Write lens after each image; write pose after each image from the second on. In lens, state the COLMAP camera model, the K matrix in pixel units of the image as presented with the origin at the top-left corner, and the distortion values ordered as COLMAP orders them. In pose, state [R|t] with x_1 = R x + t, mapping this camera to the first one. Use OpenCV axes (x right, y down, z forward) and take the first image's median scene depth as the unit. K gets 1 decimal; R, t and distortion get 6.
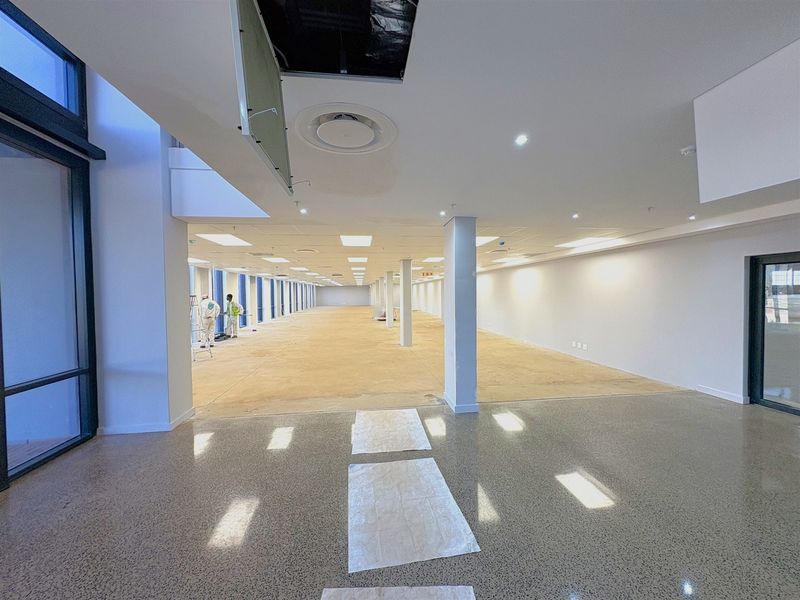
lens RADIAL K [[318.5, 0, 401.0], [0, 318.5, 300.9], [0, 0, 1]] dist [0.002947, 0.000295]
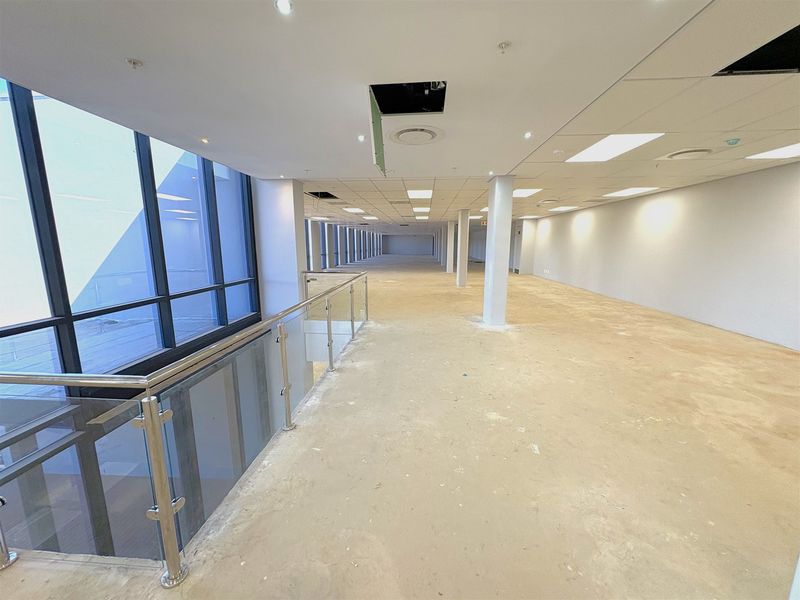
lens RADIAL K [[318.5, 0, 399.3], [0, 318.5, 297.5], [0, 0, 1]] dist [0.002947, 0.000295]
pose [[0.981212, 0.044902, -0.187637, 0.023338], [-0.016822, 0.988748, 0.148640, 0.019148], [0.192200, -0.142691, 0.970927, -0.207185]]
